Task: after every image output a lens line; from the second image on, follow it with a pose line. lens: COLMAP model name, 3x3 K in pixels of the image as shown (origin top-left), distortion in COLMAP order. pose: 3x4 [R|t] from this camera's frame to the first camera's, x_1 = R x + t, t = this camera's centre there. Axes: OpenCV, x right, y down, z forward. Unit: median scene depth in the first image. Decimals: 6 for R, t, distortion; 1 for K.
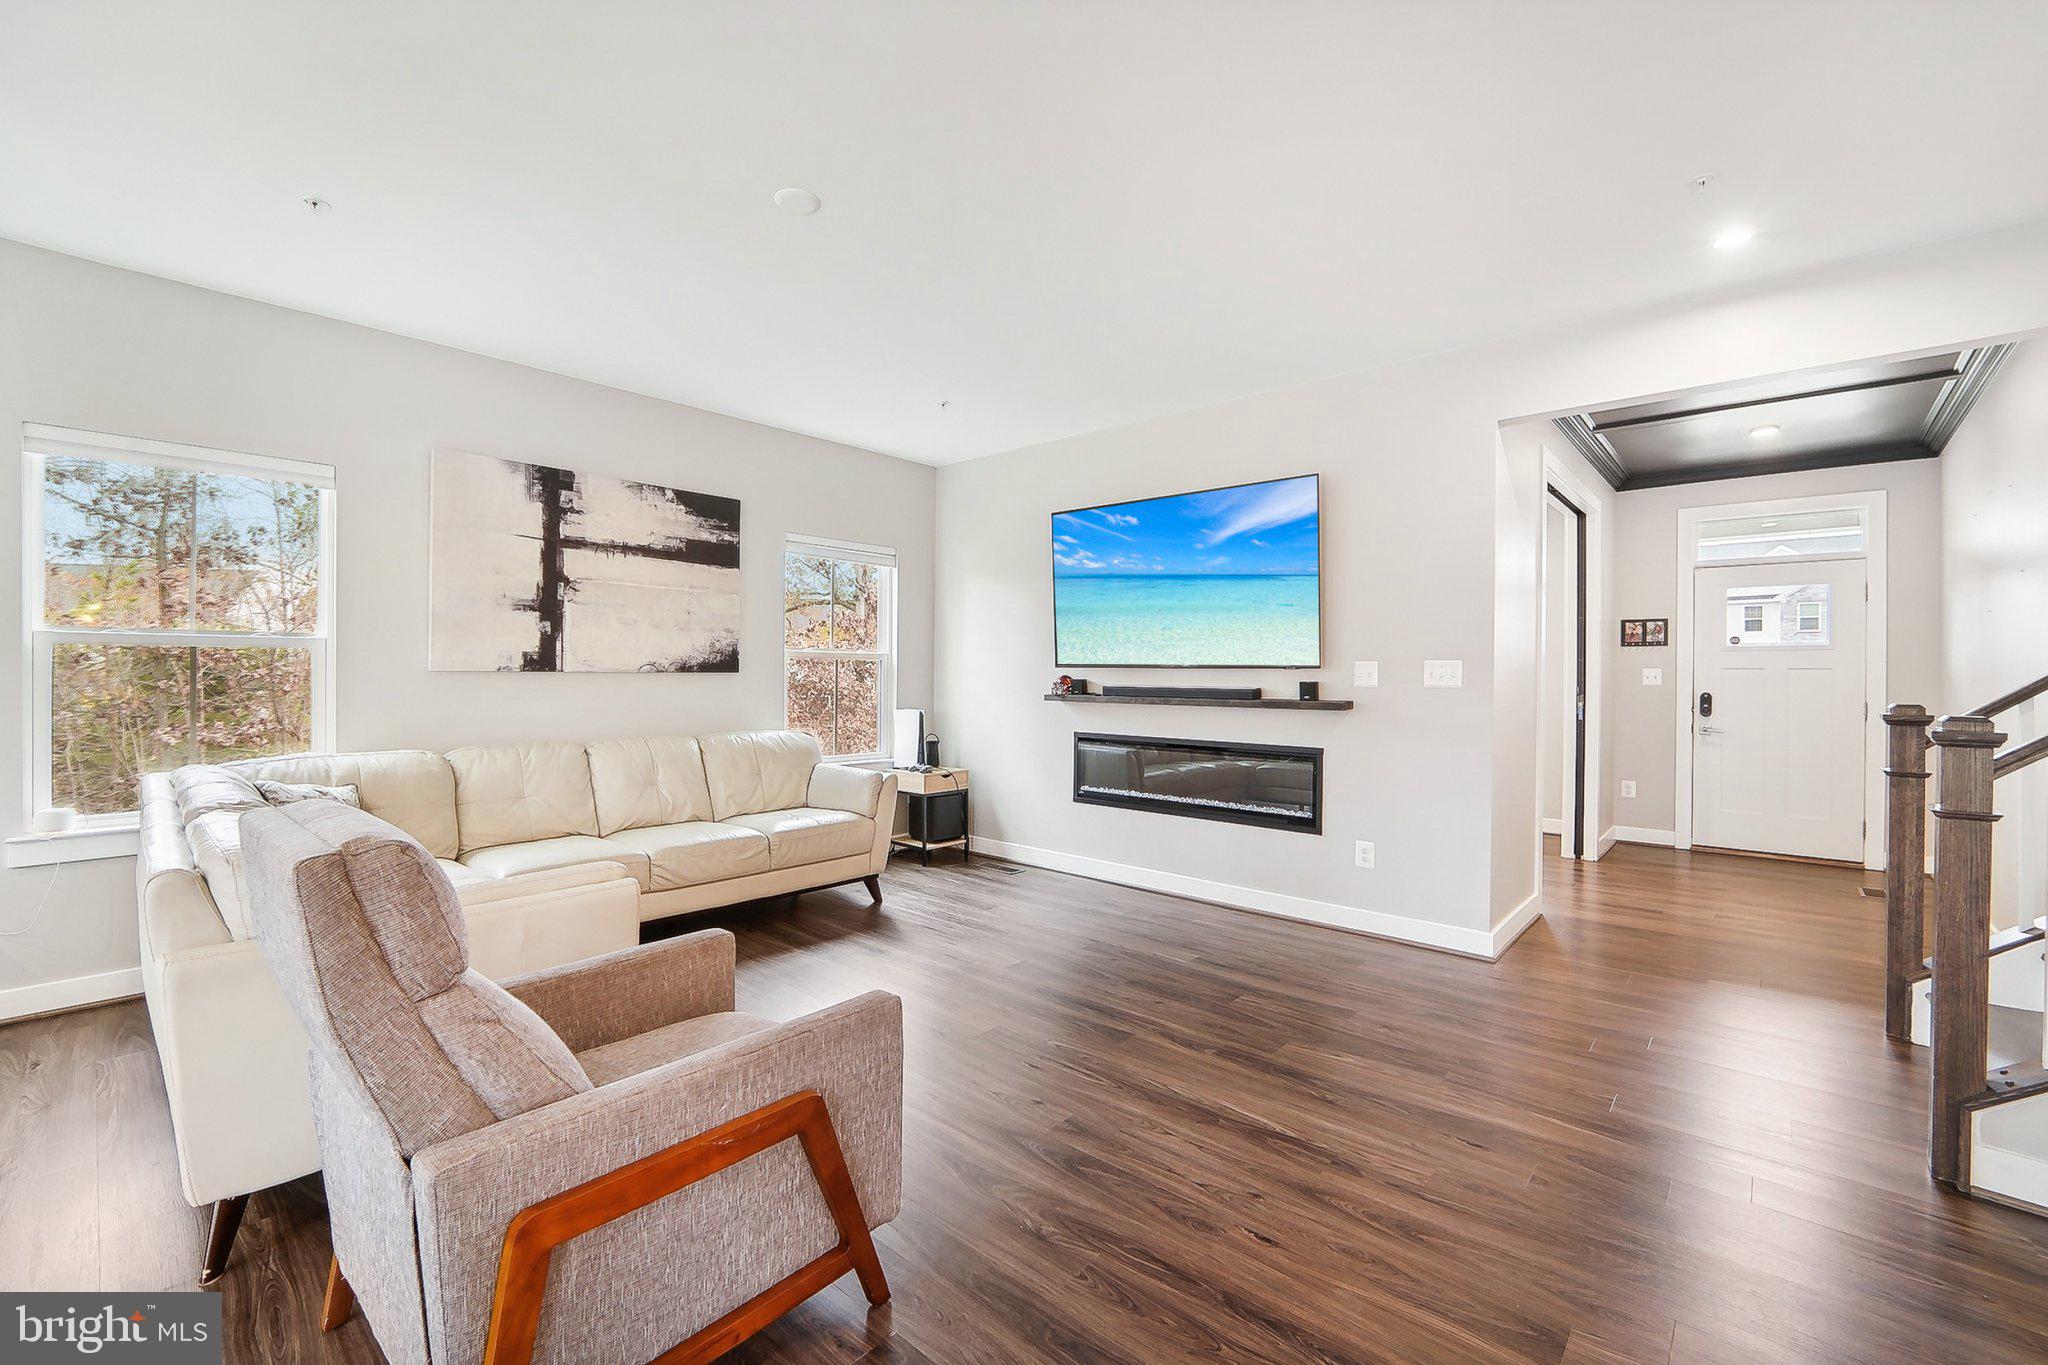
lens RADIAL K [[843.4, 0, 1021.7], [0, 843.4, 693.8], [0, 0, 1]] dist [-0.001877, 0.000433]
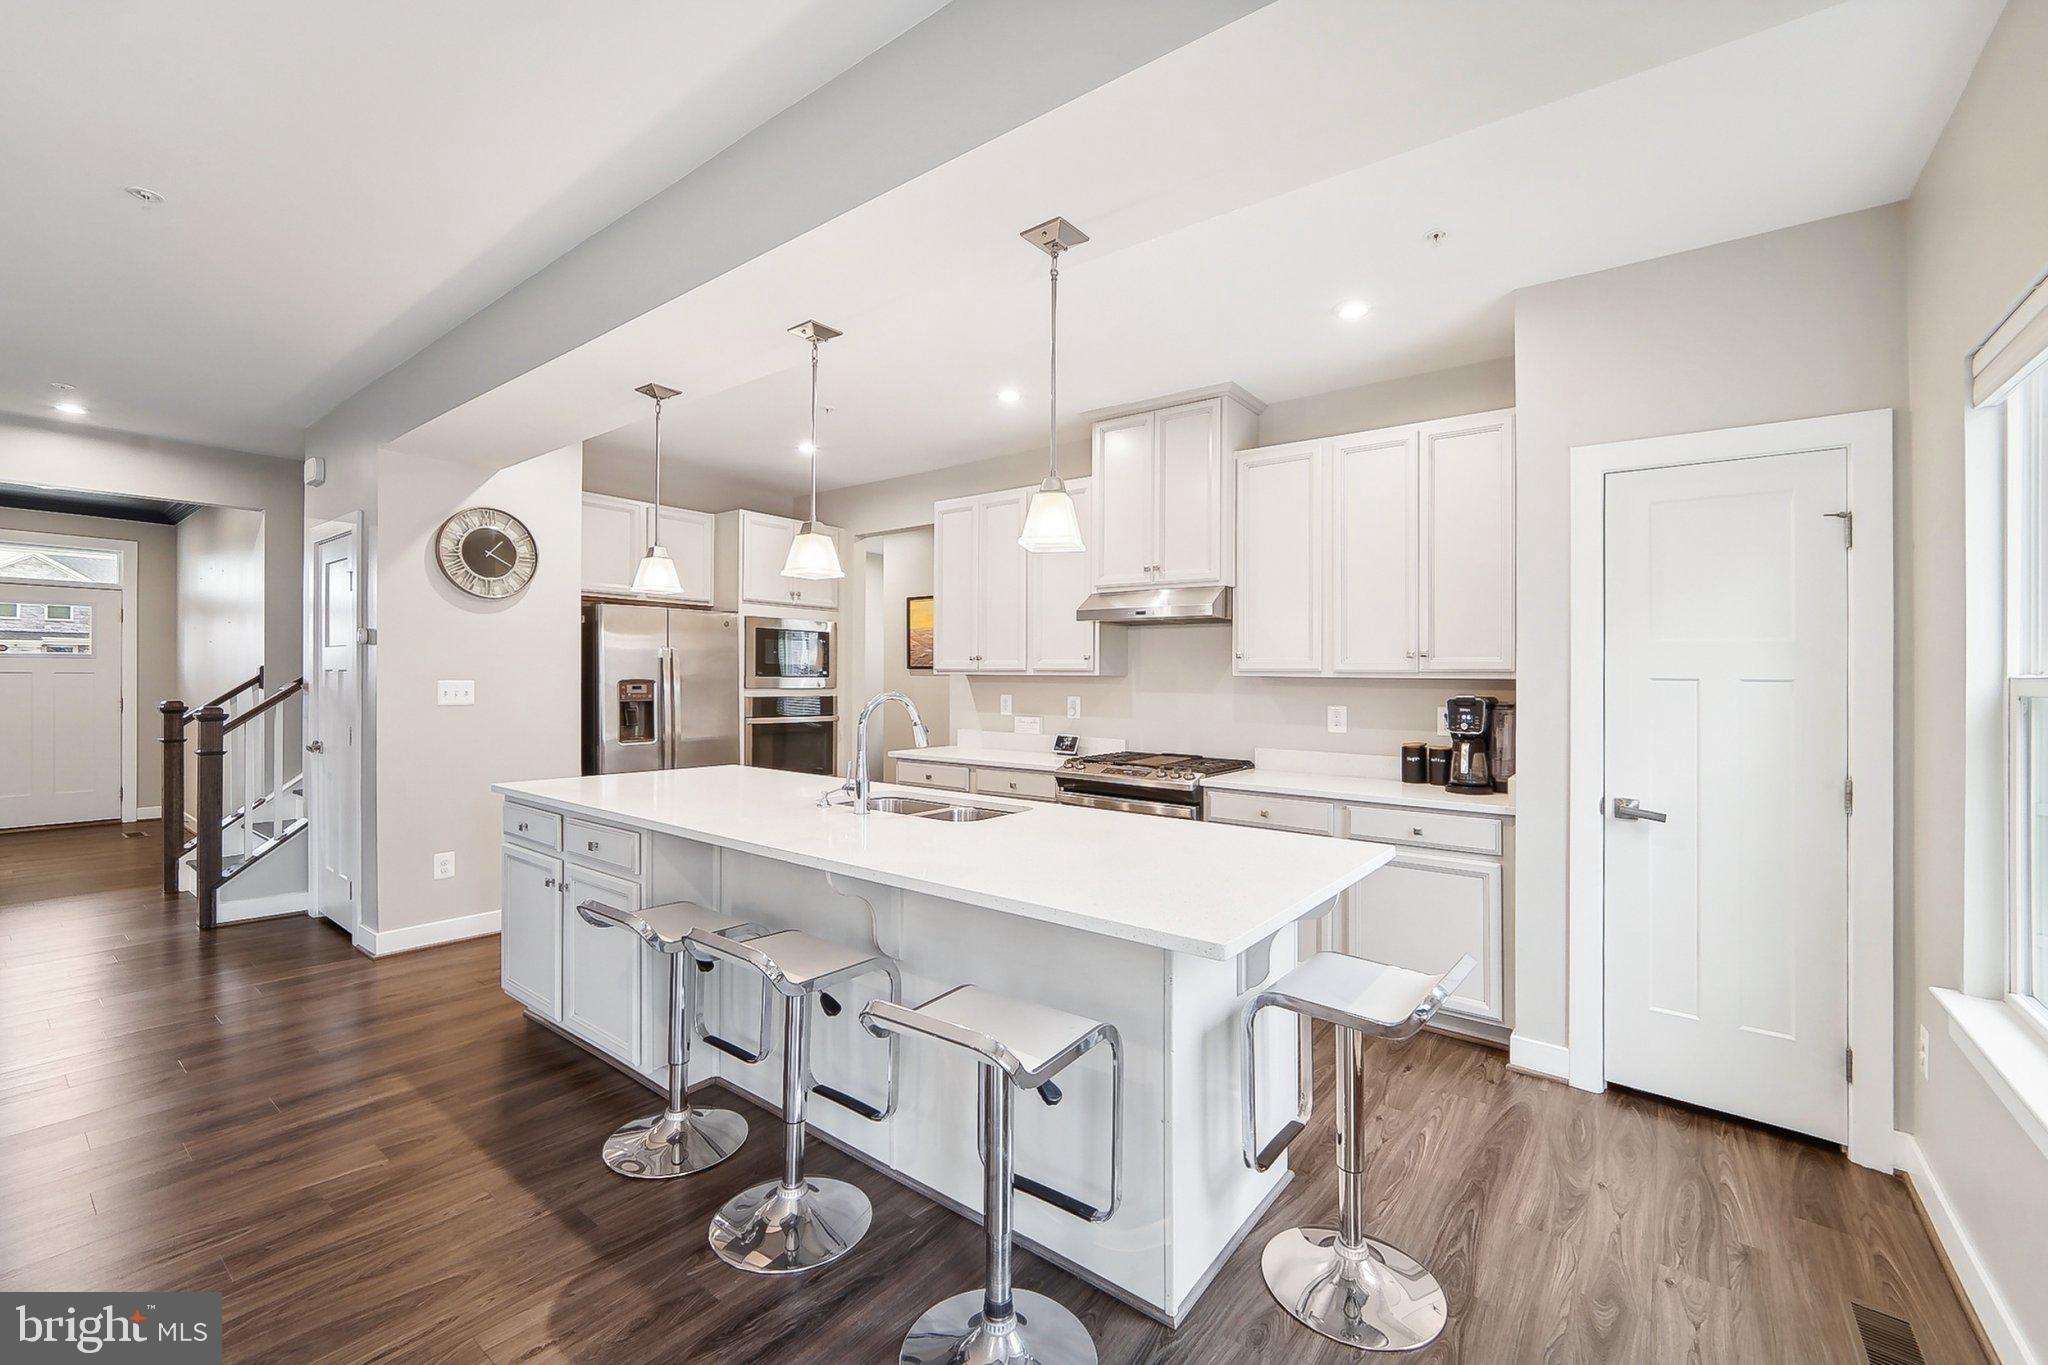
lens RADIAL K [[843.4, 0, 1020.8], [0, 843.4, 662.5], [0, 0, 1]] dist [-0.001877, 0.000433]
pose [[-0.060517, 0.005219, 0.998154, -0.532832], [0.013918, 0.999894, -0.004384, -0.022474], [-0.998070, 0.013627, -0.060583, -0.432703]]
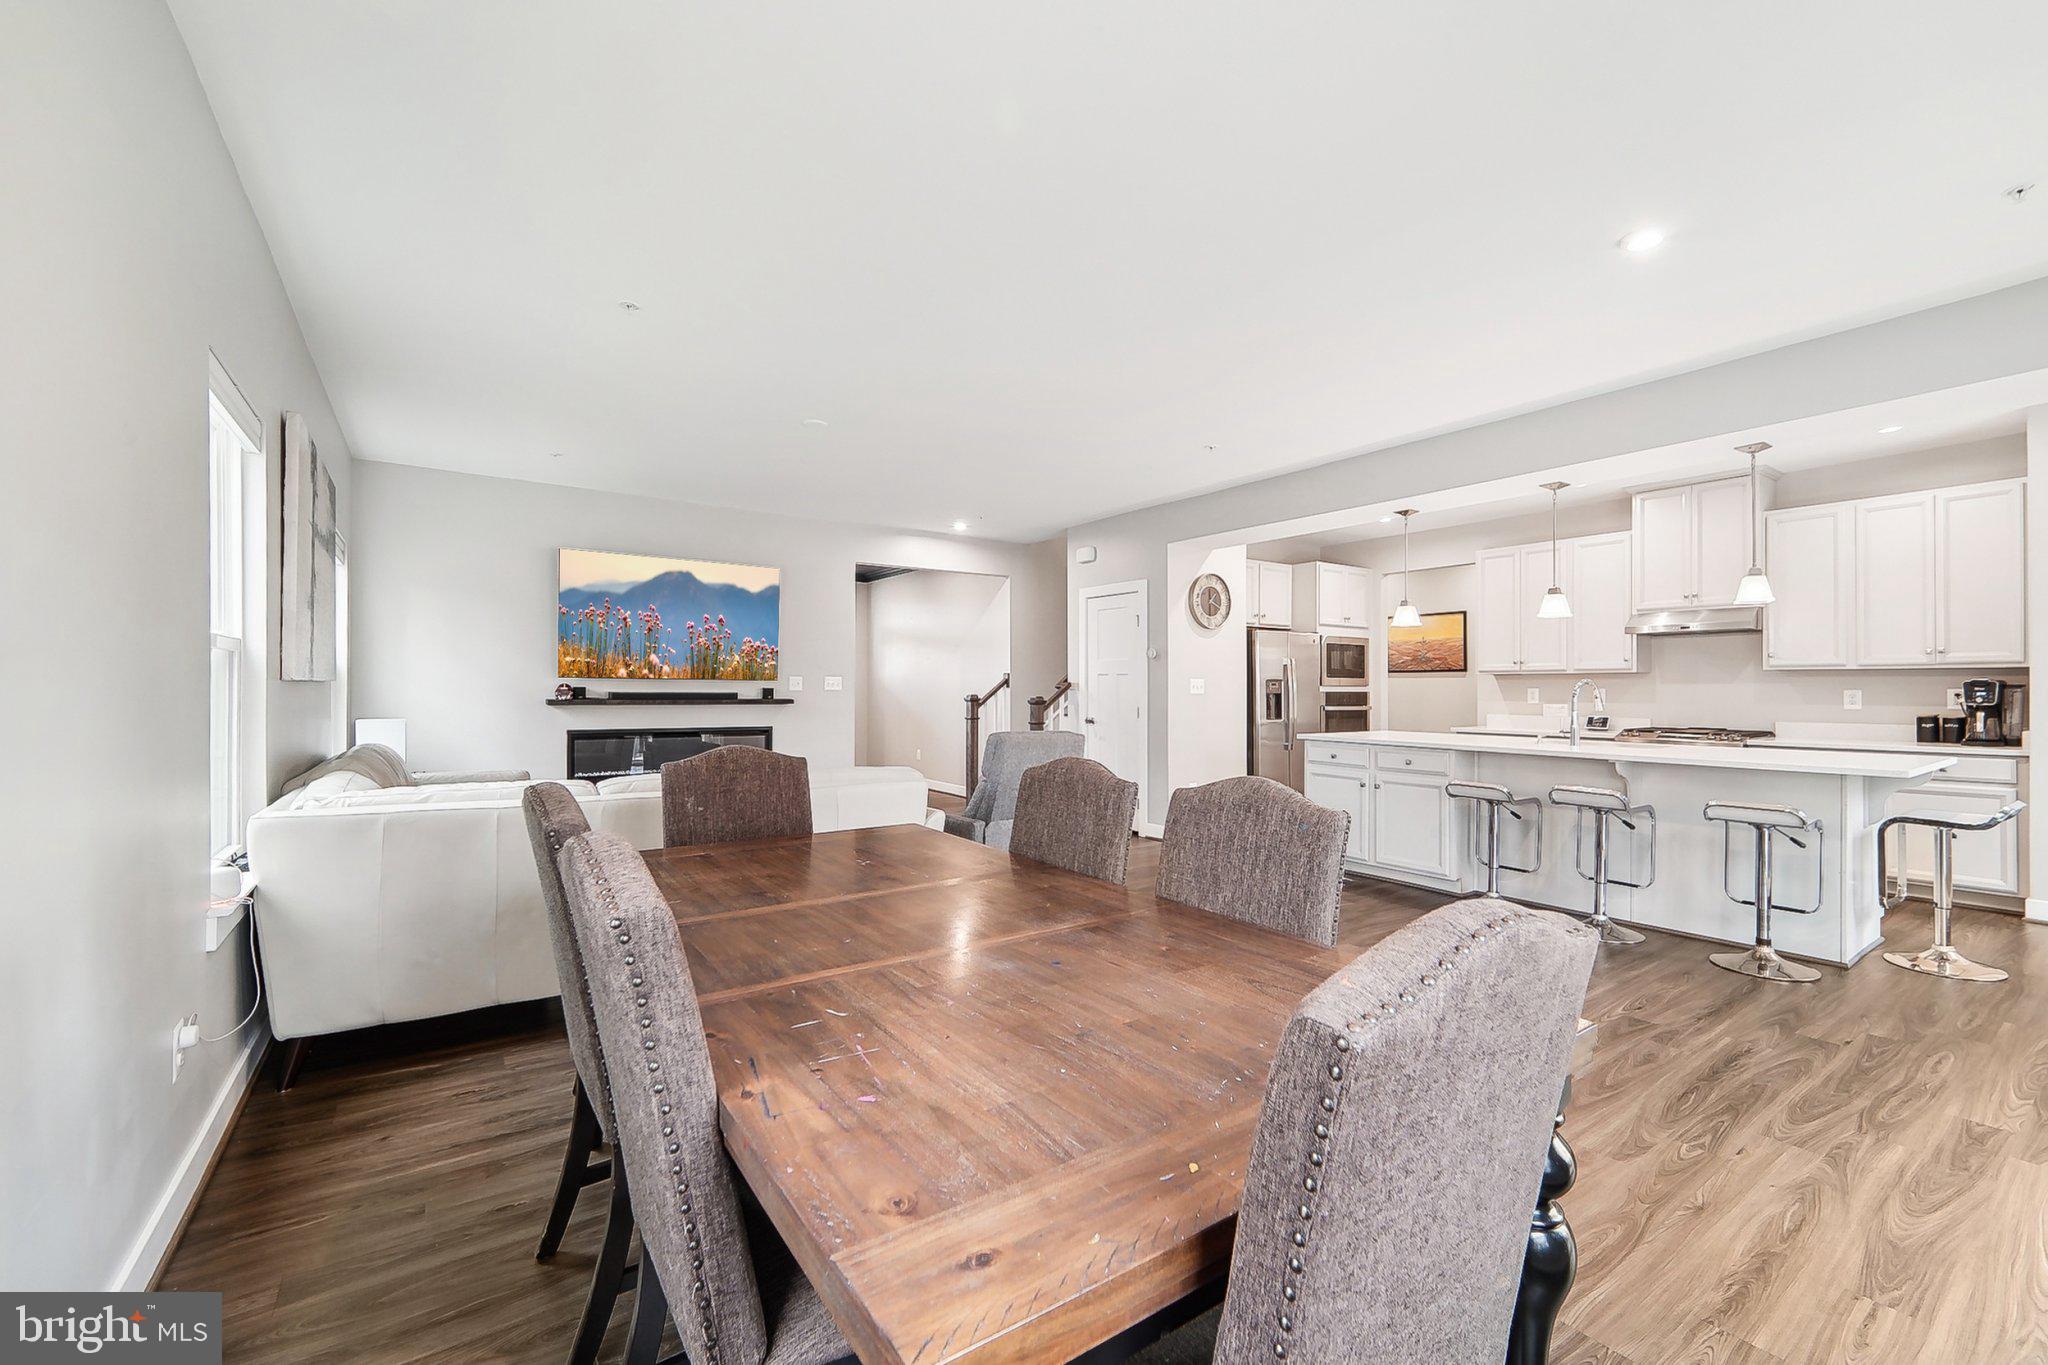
lens RADIAL K [[843.4, 0, 1038.6], [0, 843.4, 689.7], [0, 0, 1]] dist [-0.001877, 0.000433]
pose [[0.217181, -0.007951, 0.976099, -1.157724], [0.020360, 0.999786, 0.003614, -0.005563], [-0.975919, 0.019088, 0.217296, 0.098182]]
